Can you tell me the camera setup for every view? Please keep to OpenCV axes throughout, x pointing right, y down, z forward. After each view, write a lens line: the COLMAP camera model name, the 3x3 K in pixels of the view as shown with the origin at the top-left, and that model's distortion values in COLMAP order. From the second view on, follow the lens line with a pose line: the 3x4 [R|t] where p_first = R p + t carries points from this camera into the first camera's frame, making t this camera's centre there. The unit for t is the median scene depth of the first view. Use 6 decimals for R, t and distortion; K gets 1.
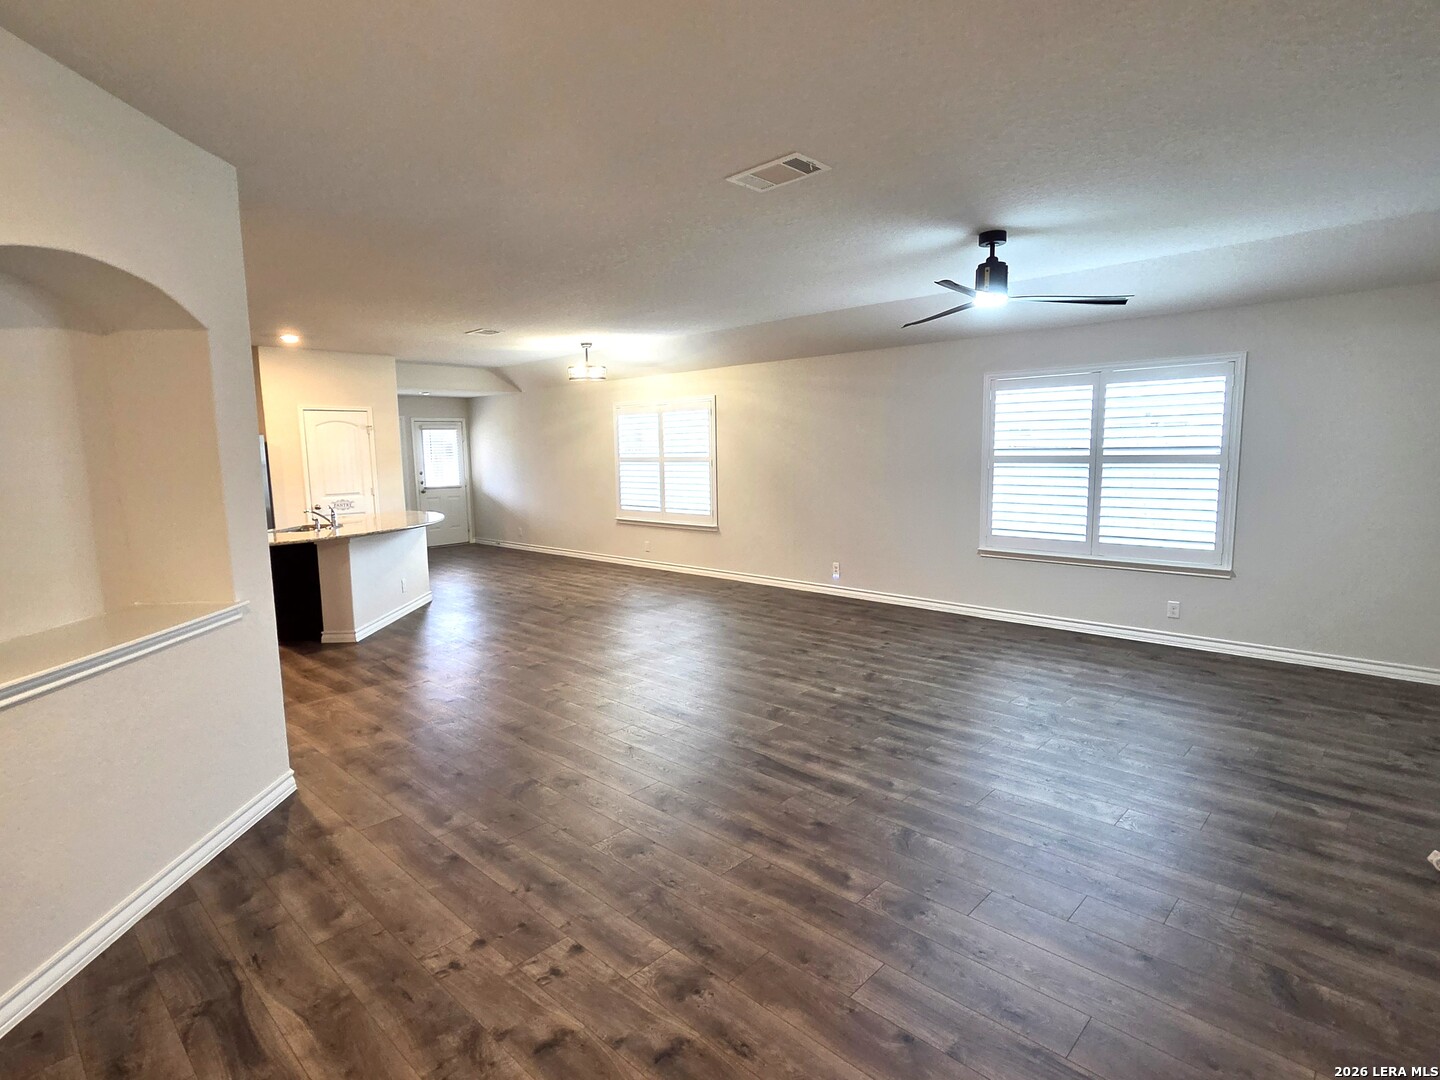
lens RADIAL K [[753.6, 0, 714.2], [0, 753.6, 542.1], [0, 0, 1]] dist [0.000461, 0.000598]
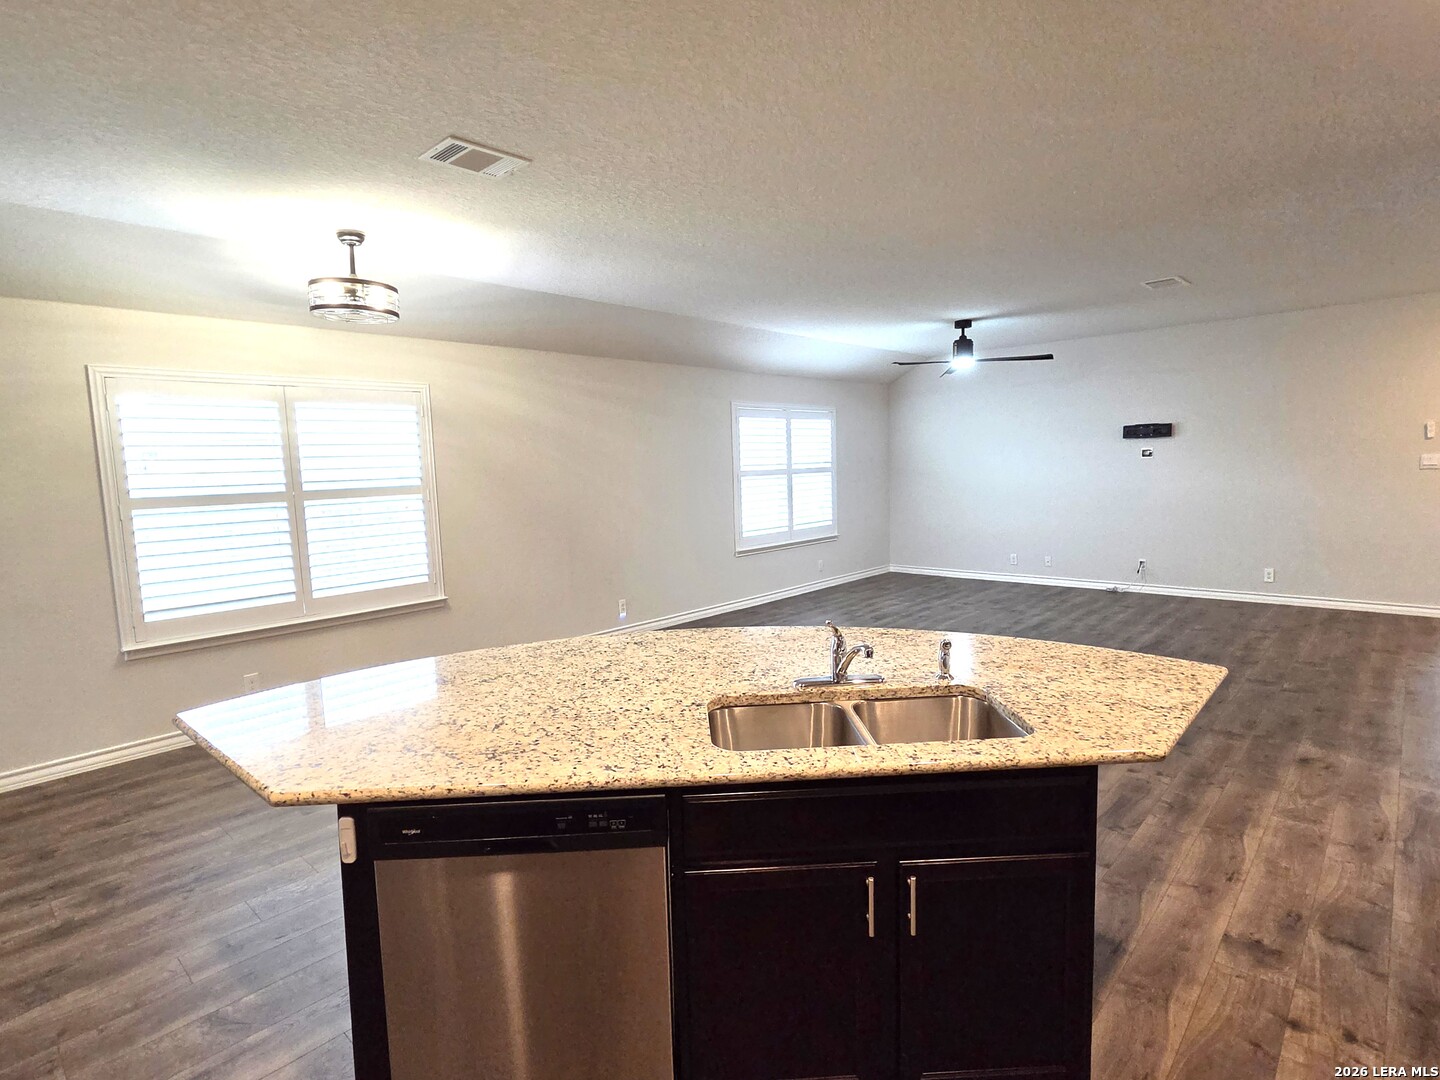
lens RADIAL K [[751.9, 0, 711.9], [0, 751.9, 546.6], [0, 0, 1]] dist [-0.000361, 0.001163]
pose [[-0.015312, -0.092538, 0.995591, -0.906259], [0.157273, 0.983091, 0.093795, -0.127083], [-0.987436, 0.158016, -0.000499, 1.165529]]
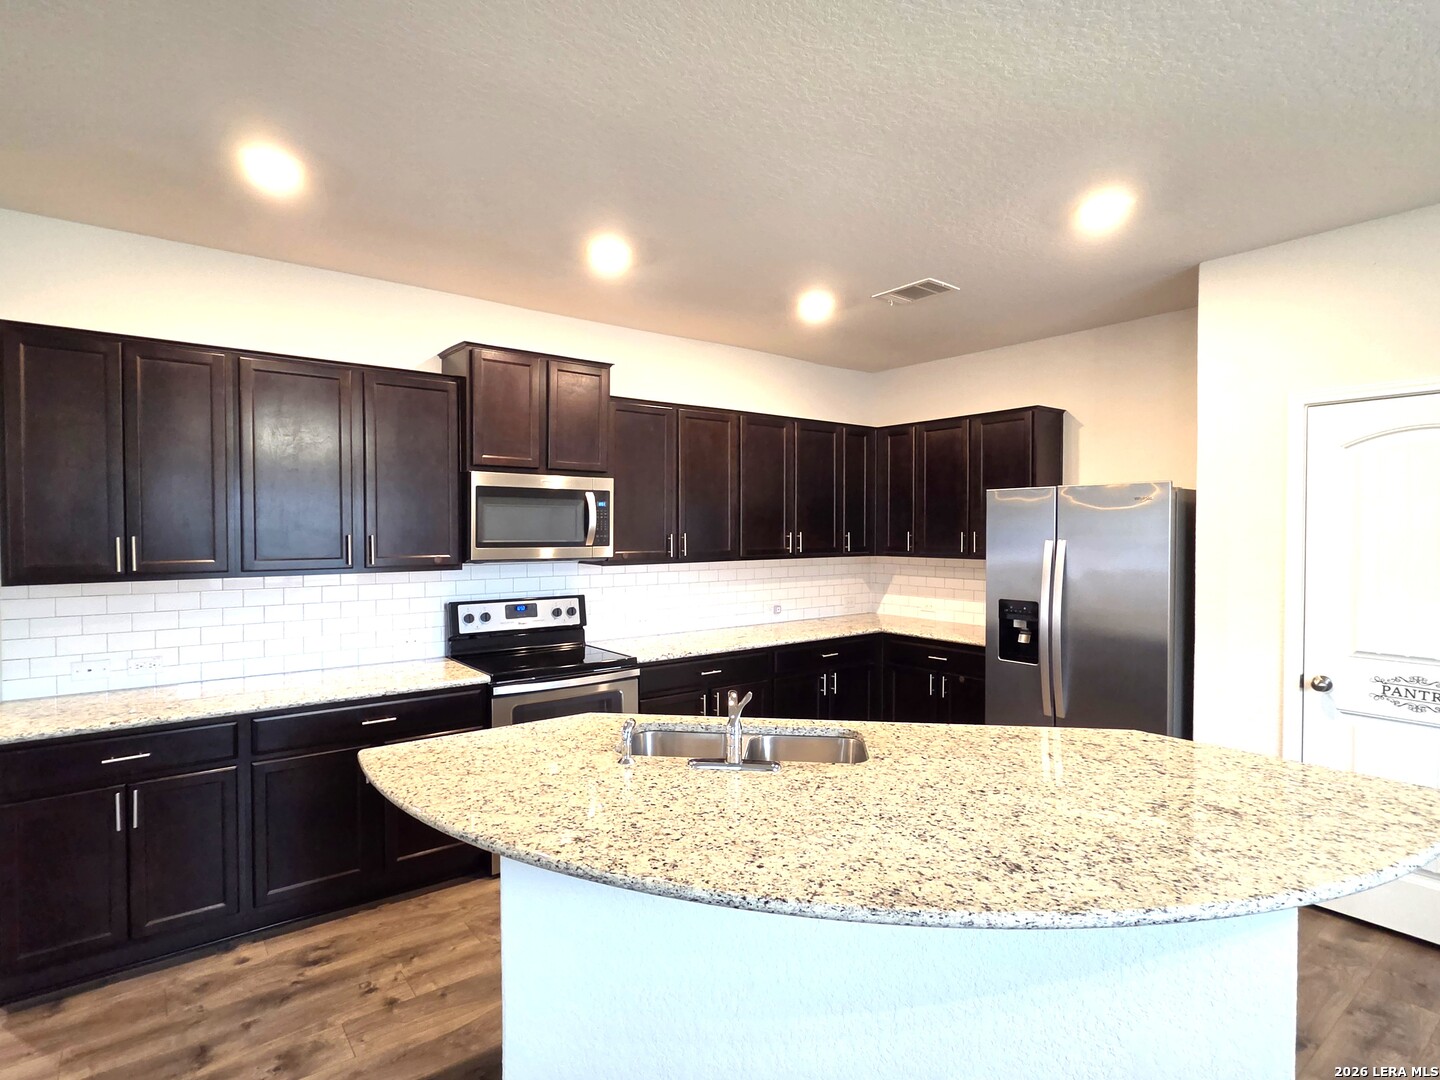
lens RADIAL K [[753.6, 0, 714.2], [0, 753.6, 542.1], [0, 0, 1]] dist [0.000461, 0.000598]
pose [[-0.147492, 0.037556, -0.988350, -0.221043], [-0.120996, 0.991088, 0.055716, -0.142019], [0.981634, 0.127805, -0.141634, 1.143476]]
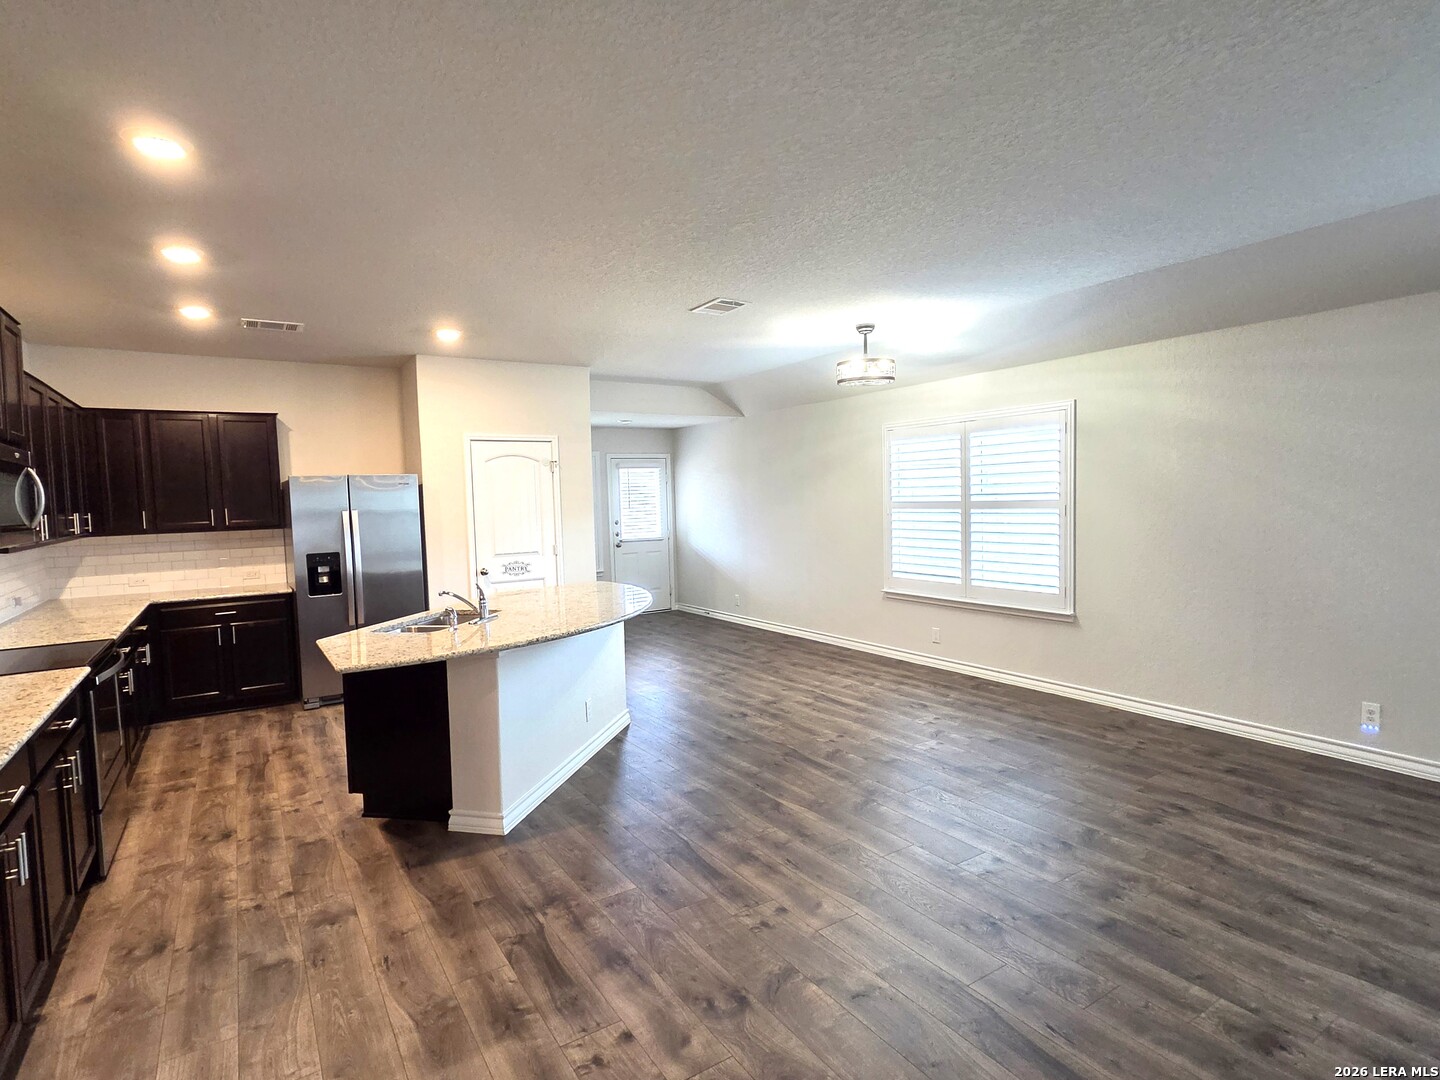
lens RADIAL K [[753.6, 0, 714.2], [0, 753.6, 542.1], [0, 0, 1]] dist [0.000461, 0.000598]
pose [[0.972171, 0.007504, -0.234153, -0.204126], [-0.021043, 0.998244, -0.055377, -0.058455], [0.233326, 0.058763, 0.970621, 0.506308]]
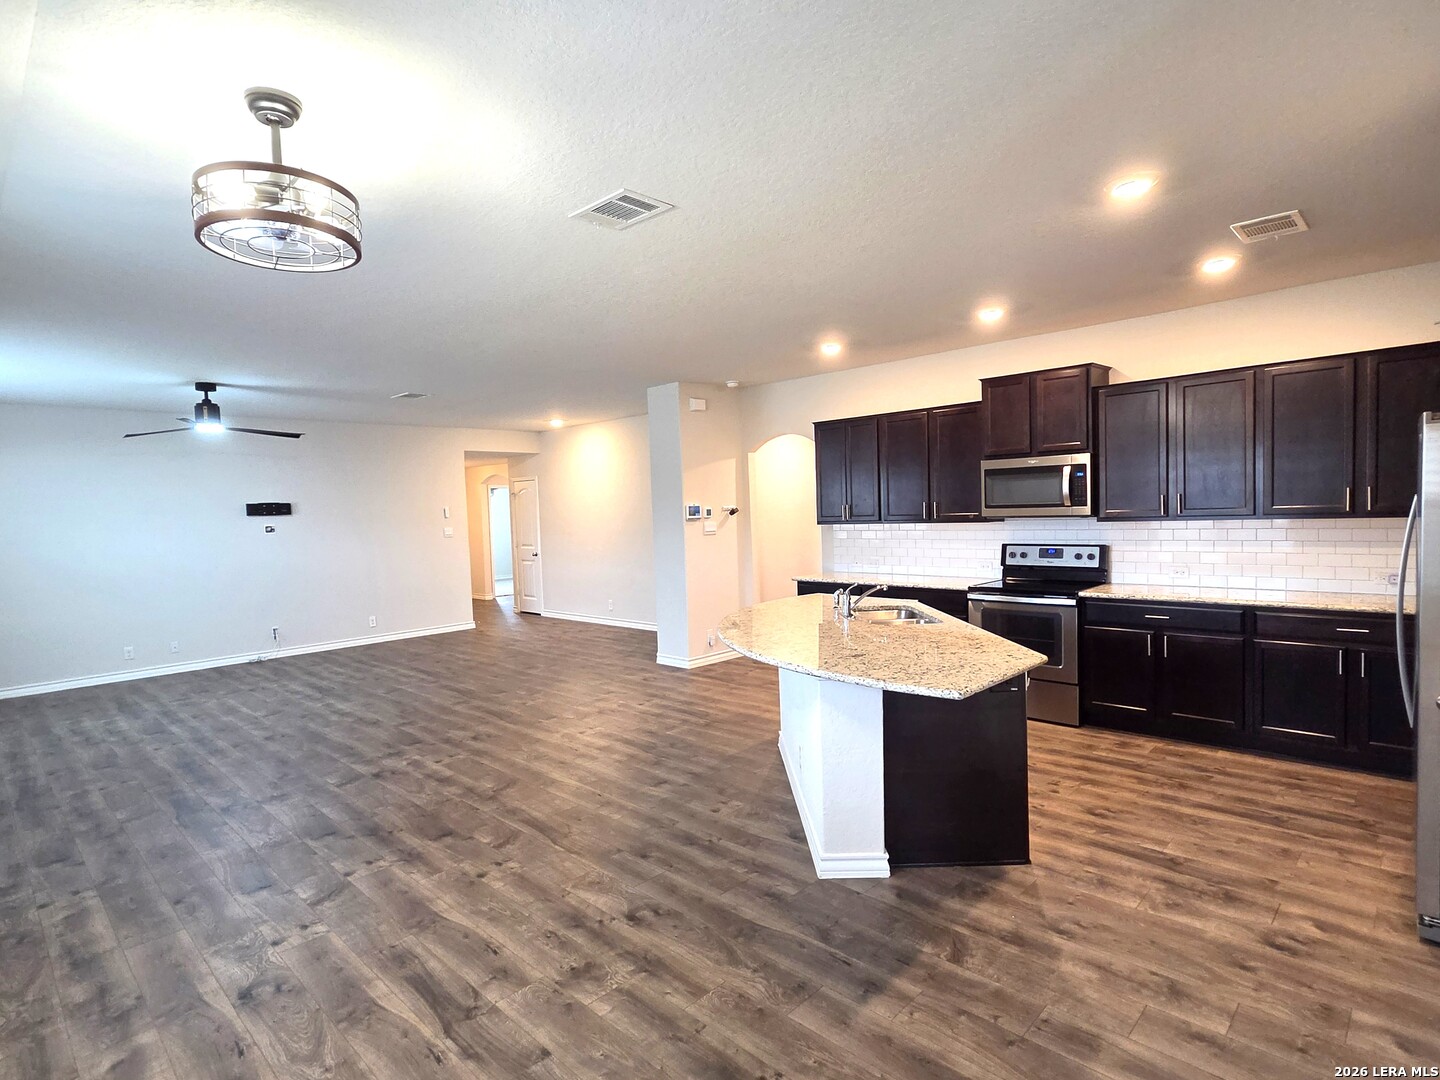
lens RADIAL K [[756.1, 0, 705.5], [0, 756.1, 547.5], [0, 0, 1]] dist [0.002513, 0.000816]
pose [[-0.998443, 0.052956, 0.017553, -0.442828], [0.055220, 0.982882, 0.175763, -0.219807], [-0.007945, 0.176459, -0.984276, 1.818429]]
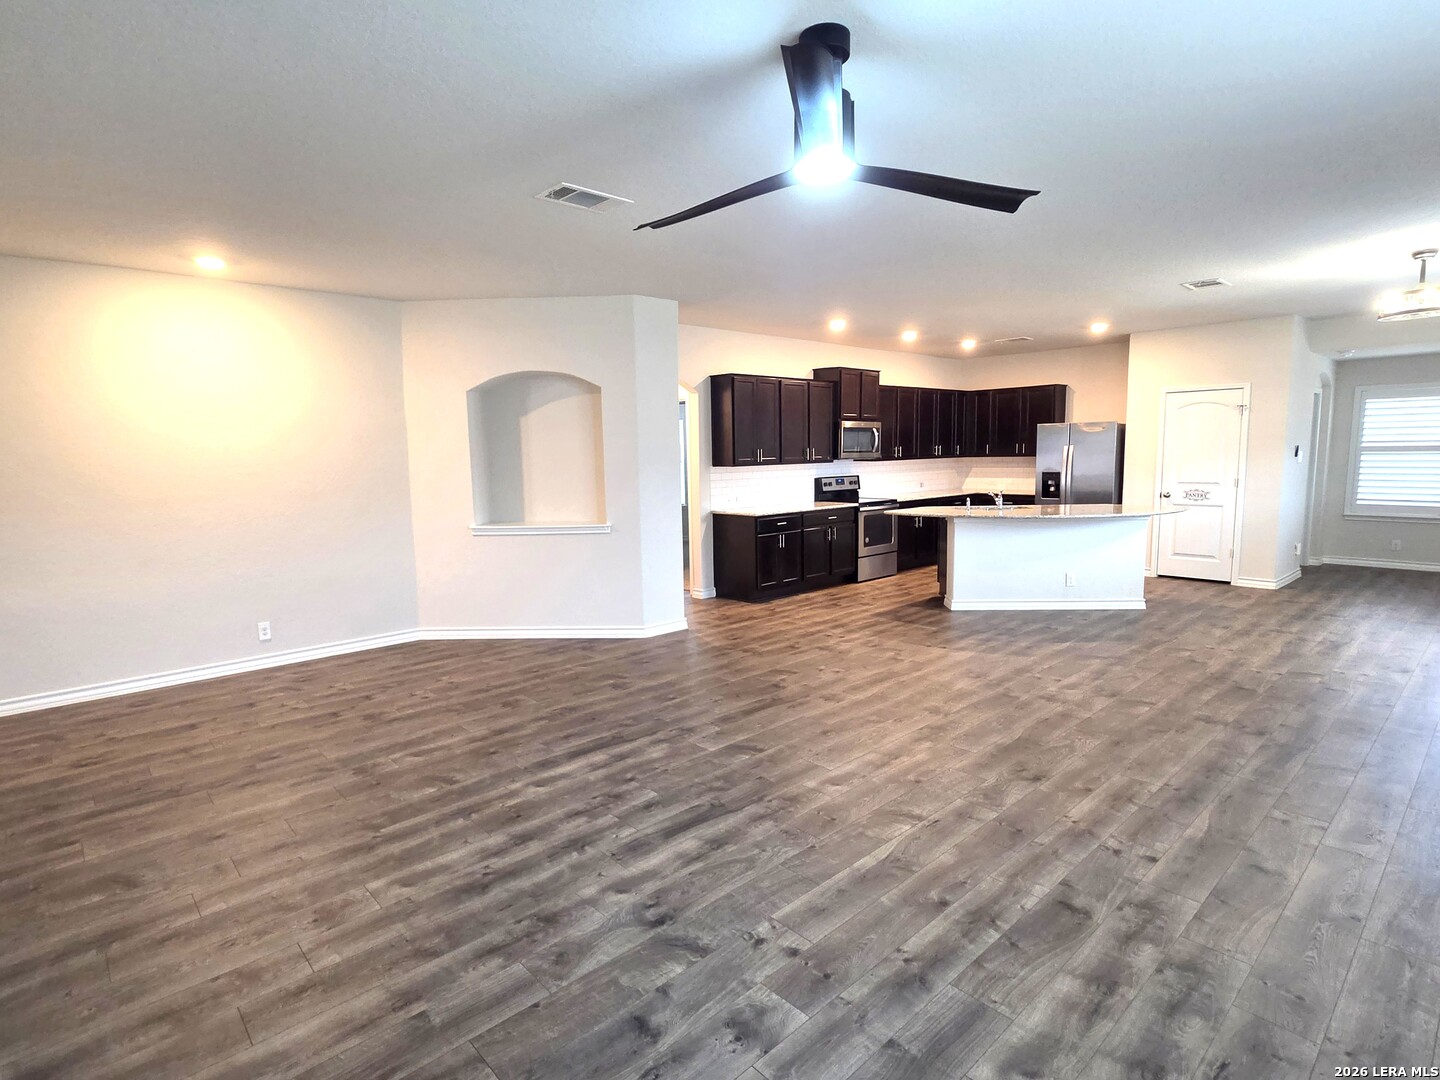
lens RADIAL K [[751.9, 0, 711.9], [0, 751.9, 546.6], [0, 0, 1]] dist [-0.000361, 0.001163]
pose [[-0.065478, 0.147130, -0.986948, 0.677715], [-0.105020, 0.982561, 0.153444, -0.100759], [0.992312, 0.113697, -0.048884, 0.720857]]
